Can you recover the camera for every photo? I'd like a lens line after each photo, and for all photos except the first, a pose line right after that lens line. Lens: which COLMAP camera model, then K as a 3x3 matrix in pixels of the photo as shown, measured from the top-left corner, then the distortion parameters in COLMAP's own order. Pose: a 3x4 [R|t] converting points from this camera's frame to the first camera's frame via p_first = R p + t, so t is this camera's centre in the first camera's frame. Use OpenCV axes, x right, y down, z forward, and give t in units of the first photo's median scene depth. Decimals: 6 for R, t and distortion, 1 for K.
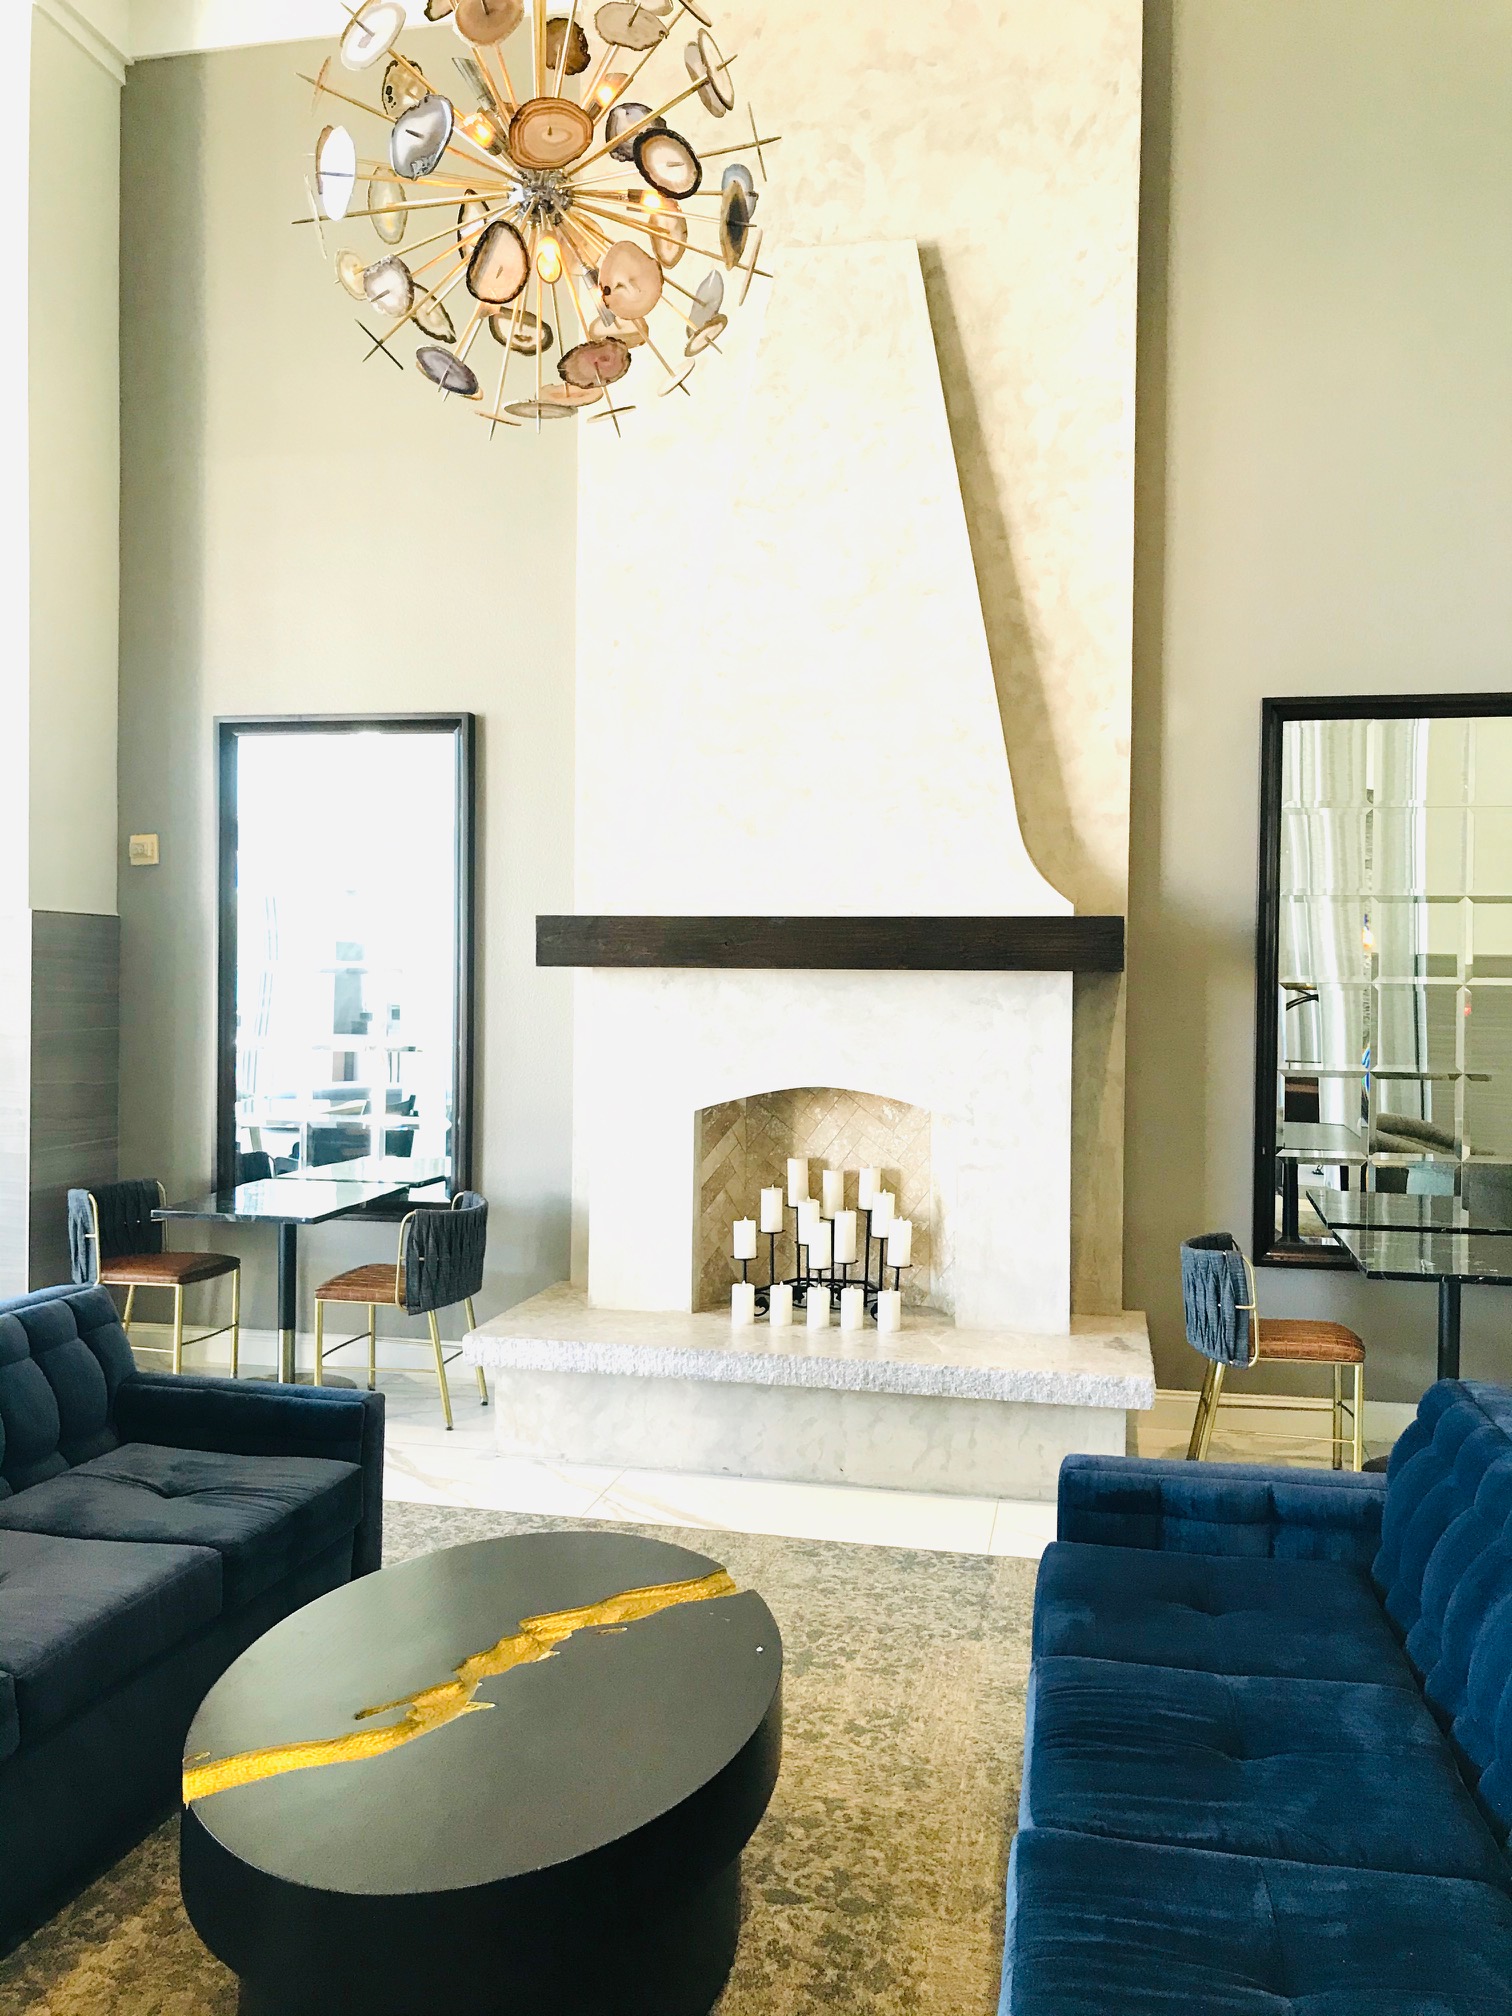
lens RADIAL K [[1648.1, 0, 756.0], [0, 1648.1, 1008.0], [0, 0, 1]] dist [0.163039, -0.166419]
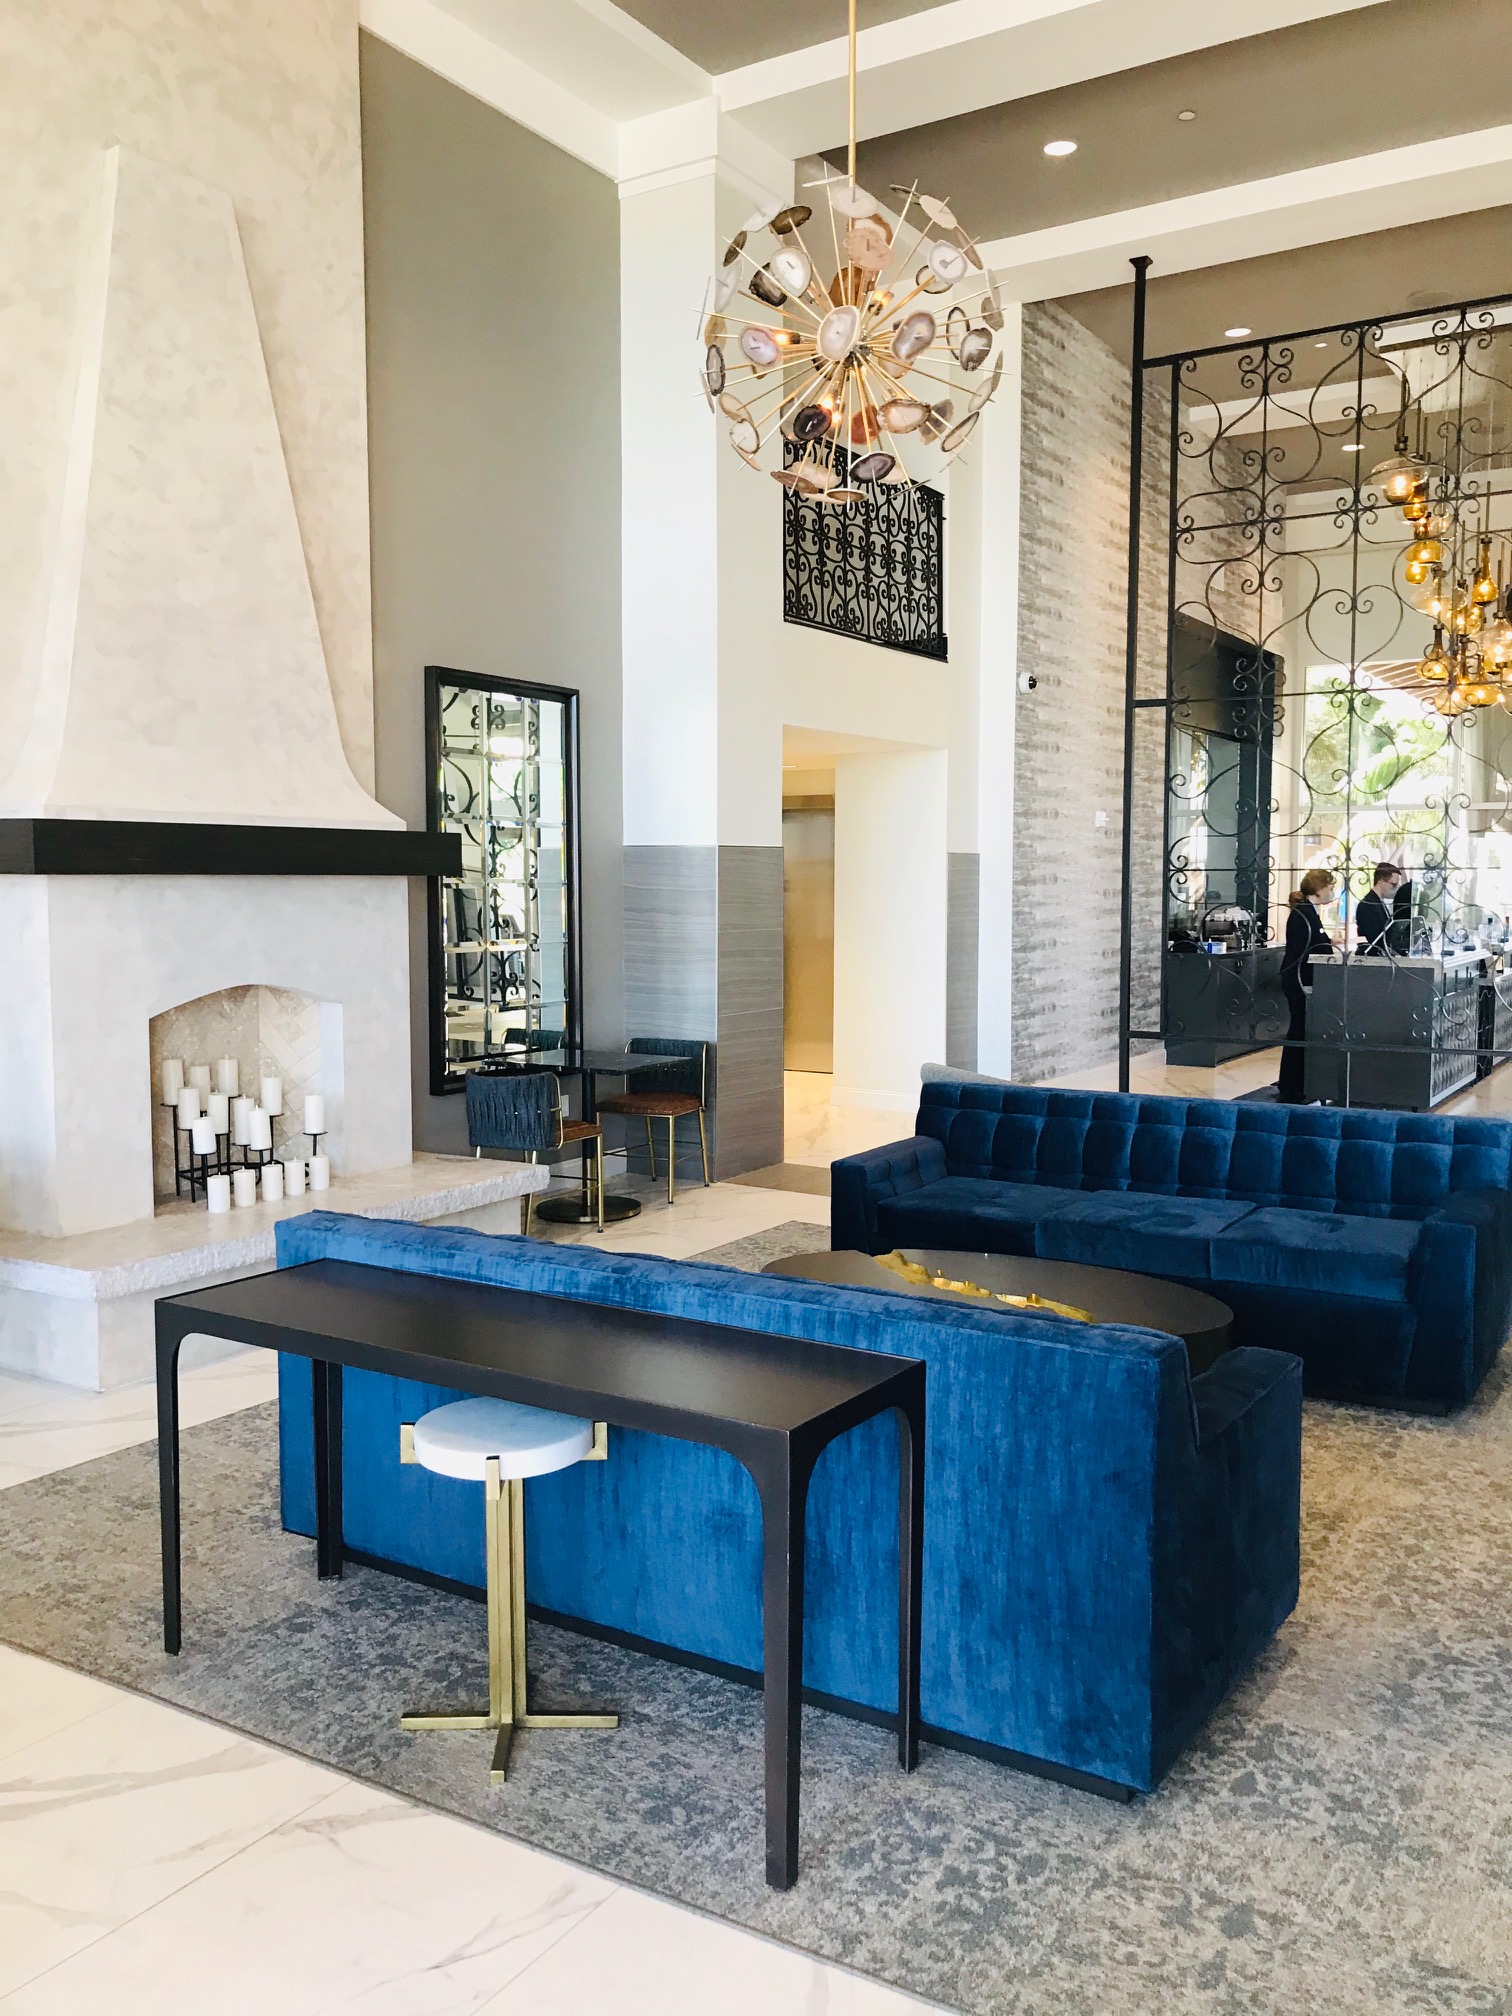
lens RADIAL K [[1648.1, 0, 756.0], [0, 1648.1, 1008.0], [0, 0, 1]] dist [0.163039, -0.166419]
pose [[0.345235, -0.083563, 0.934789, -0.859818], [0.022430, 0.996478, 0.080794, -0.017726], [-0.938248, -0.006926, 0.345894, 0.310061]]
